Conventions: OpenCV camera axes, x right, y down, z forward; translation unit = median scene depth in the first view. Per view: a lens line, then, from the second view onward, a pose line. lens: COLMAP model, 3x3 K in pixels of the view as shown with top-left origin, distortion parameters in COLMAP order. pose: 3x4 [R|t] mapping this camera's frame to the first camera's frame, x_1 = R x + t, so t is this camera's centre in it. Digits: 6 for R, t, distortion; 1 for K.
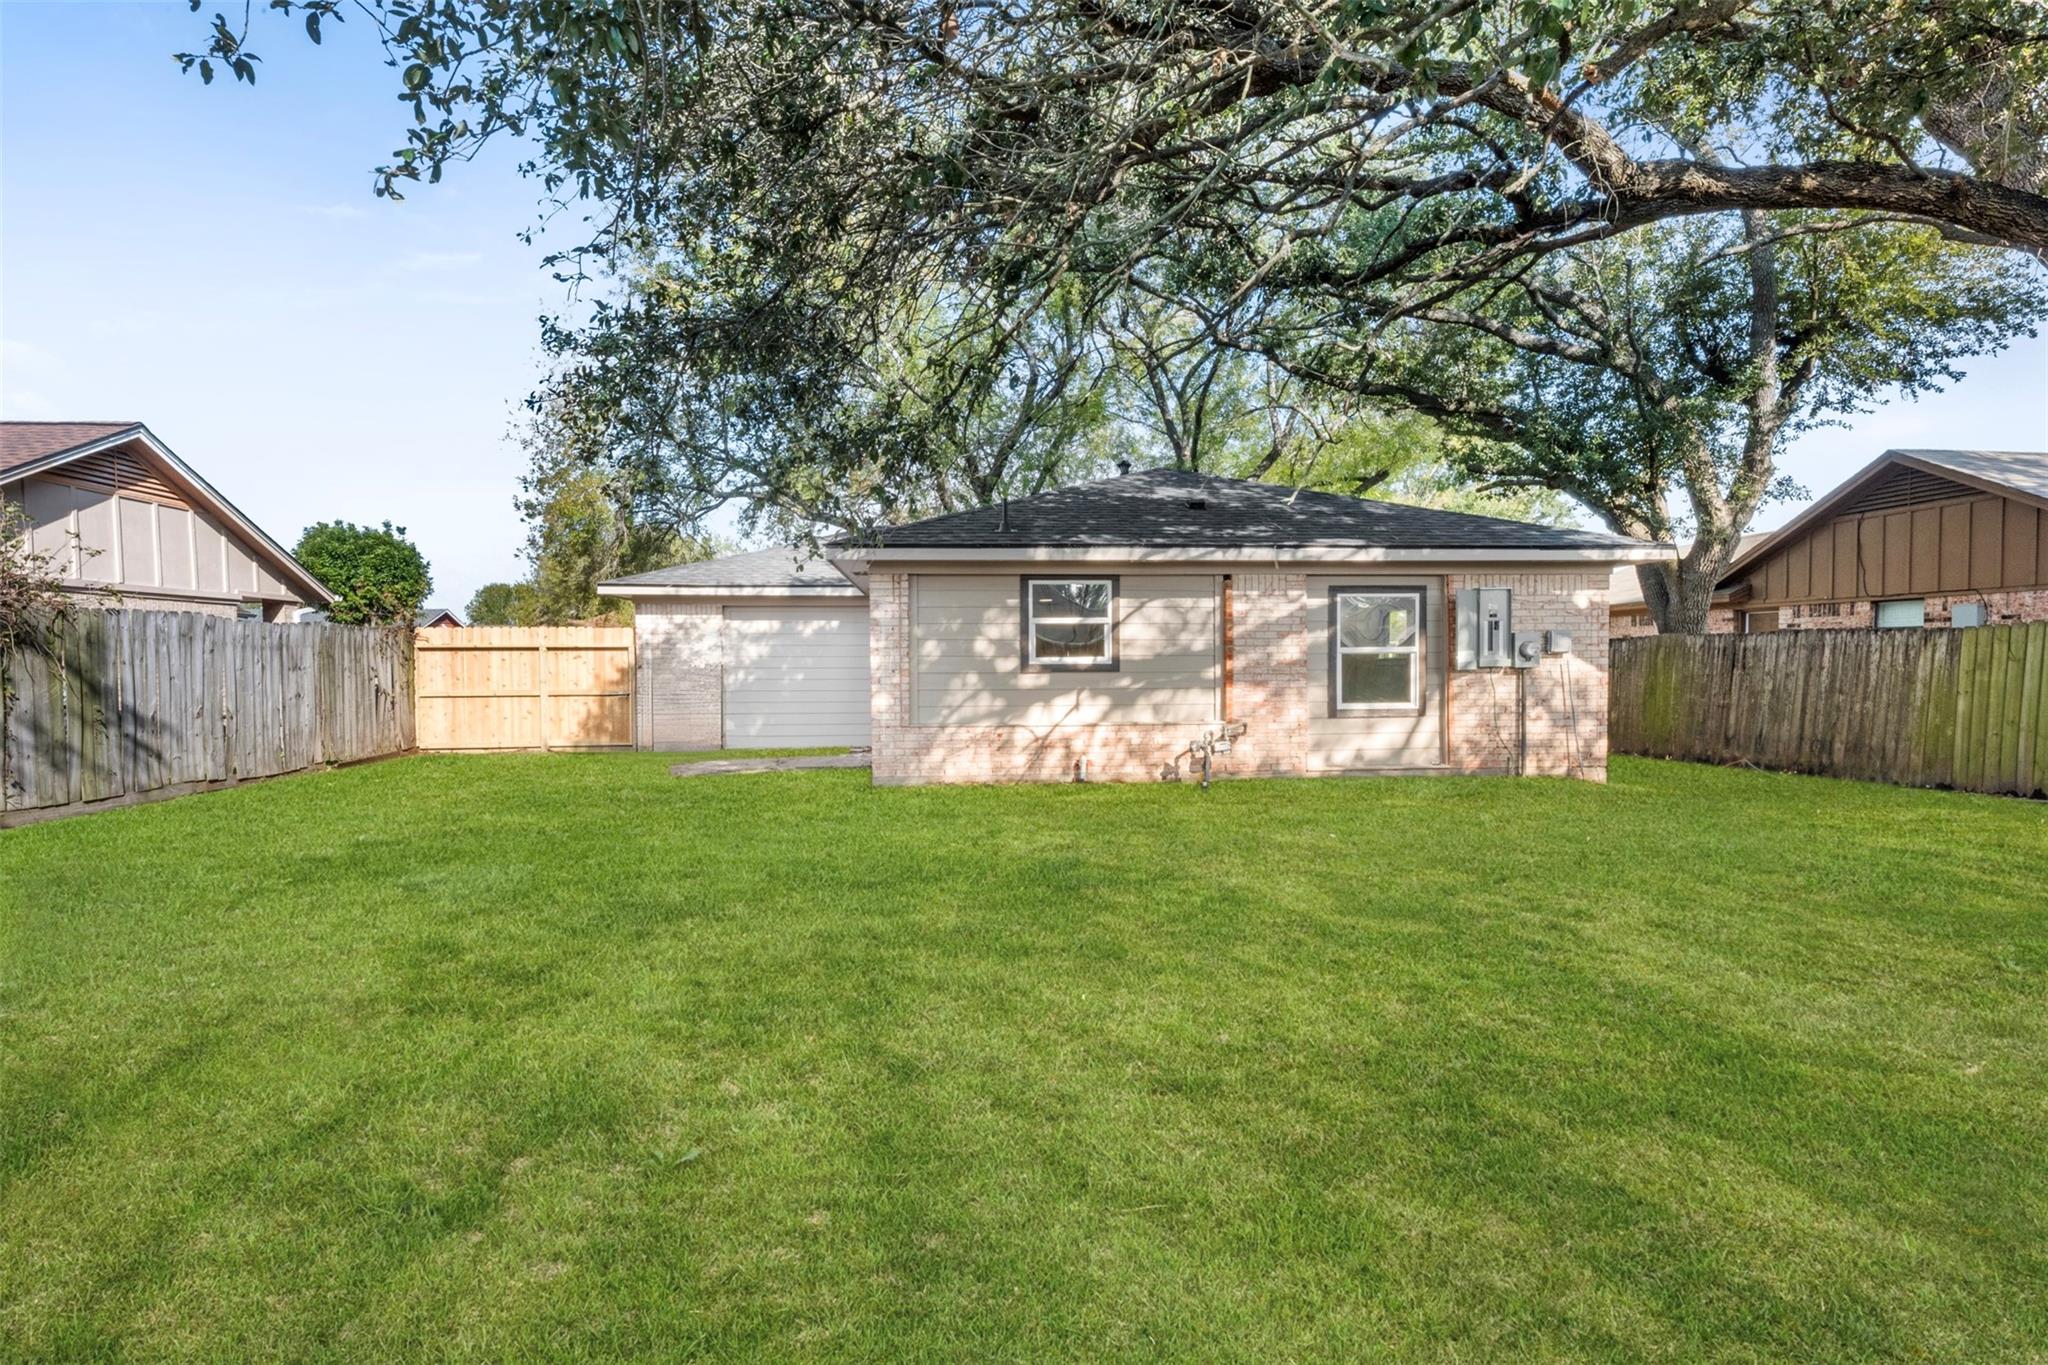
lens RADIAL K [[989.7, 0, 1025.2], [0, 989.7, 684.4], [0, 0, 1]] dist [0.002062, -0.000383]
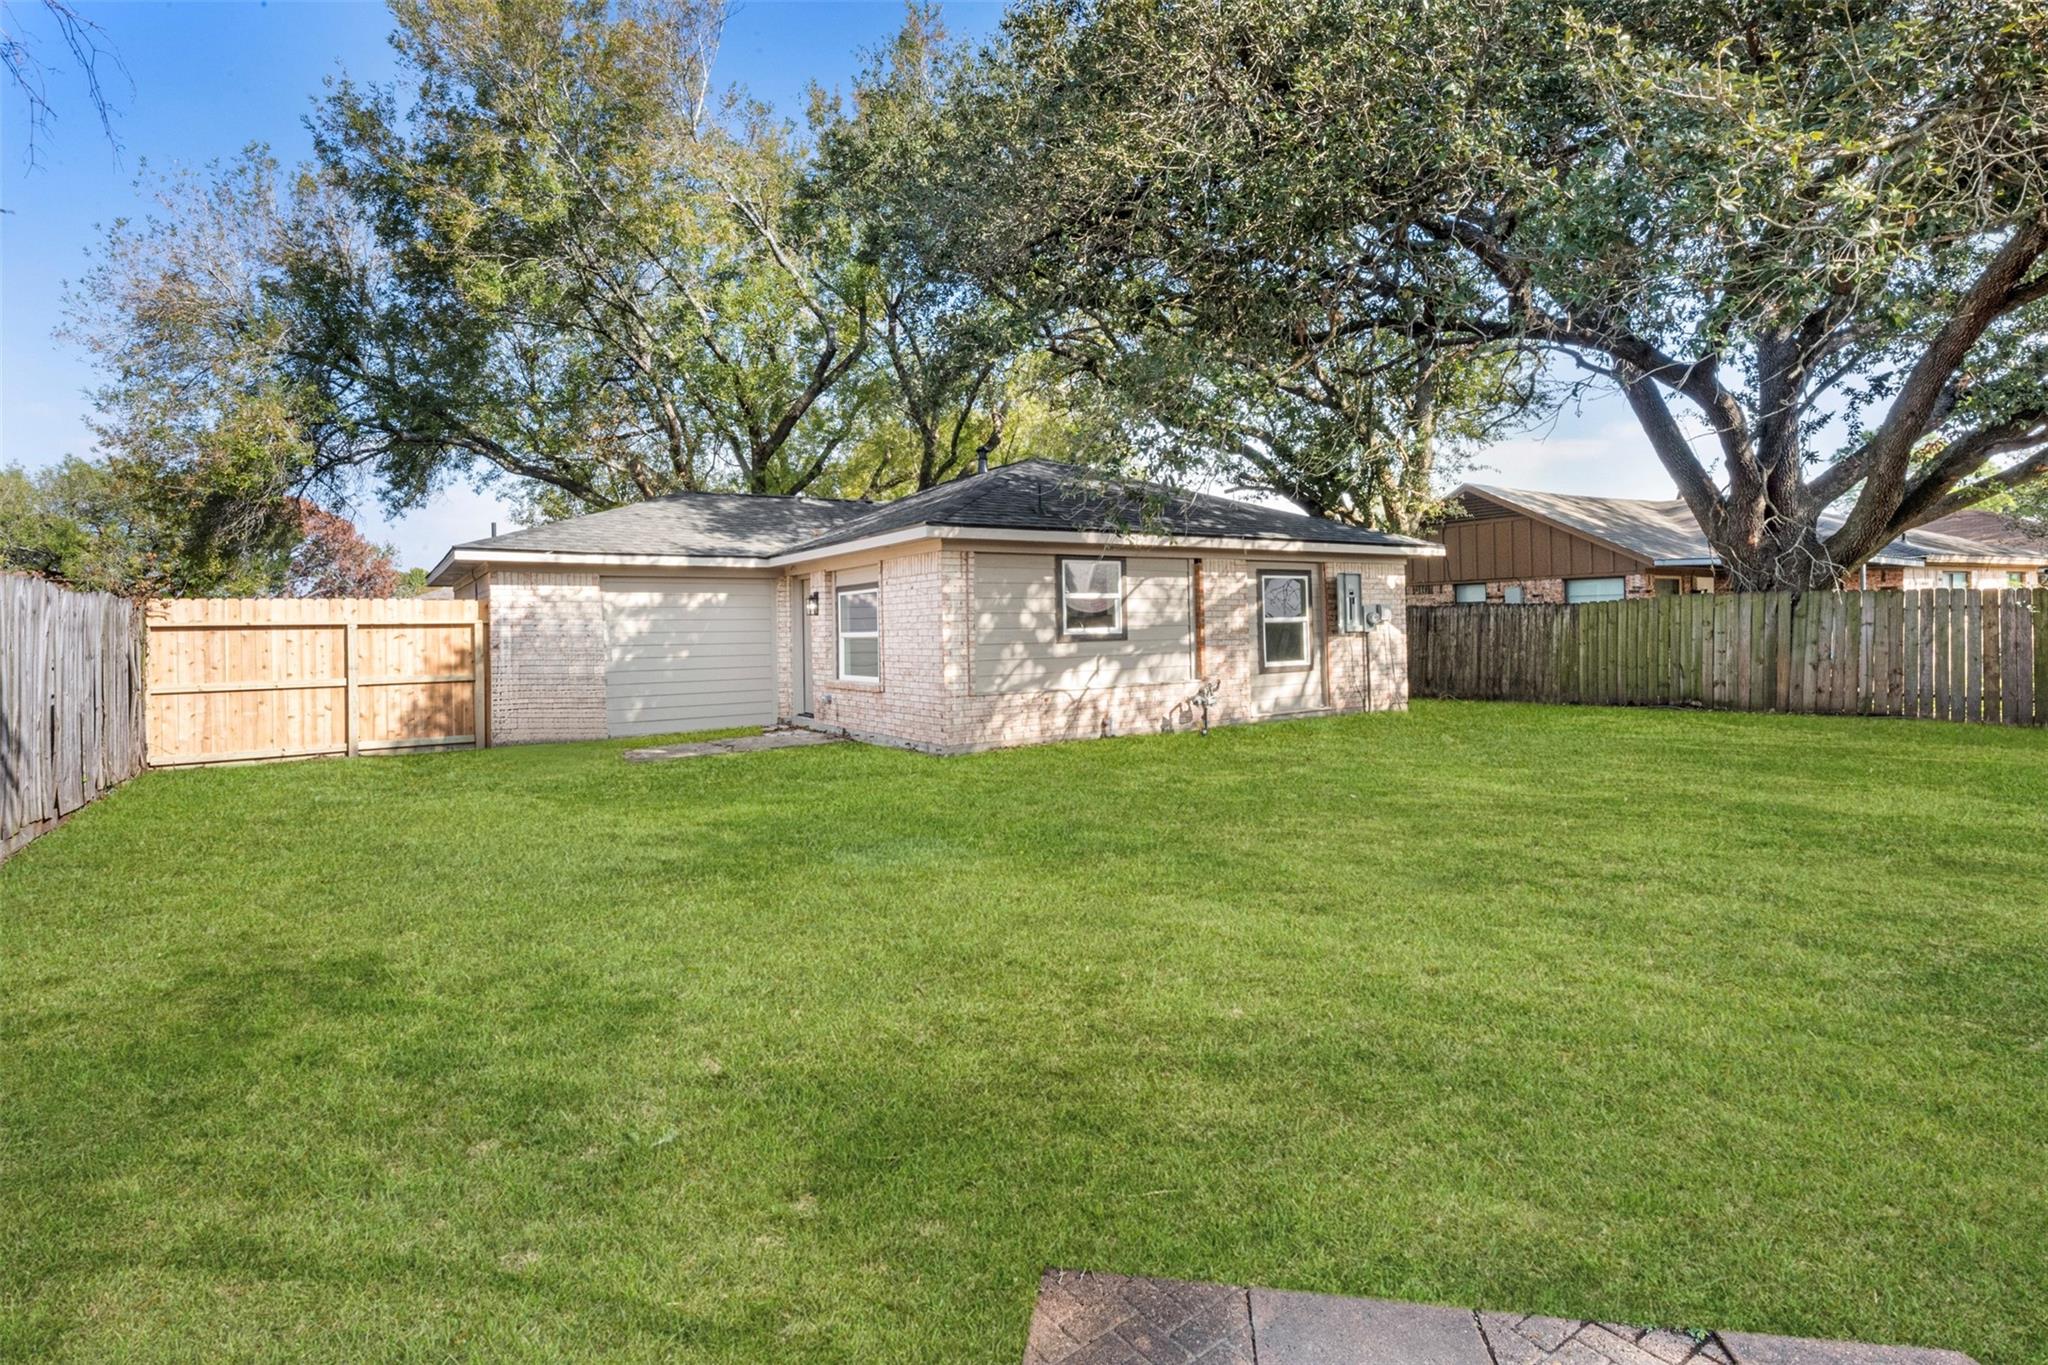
lens RADIAL K [[989.7, 0, 1056.7], [0, 989.7, 609.0], [0, 0, 1]] dist [0.002062, -0.000383]
pose [[0.863475, -0.001959, 0.504388, -0.554750], [0.026368, 0.998800, -0.041260, -0.003243], [-0.503702, 0.048927, 0.862491, 0.042498]]
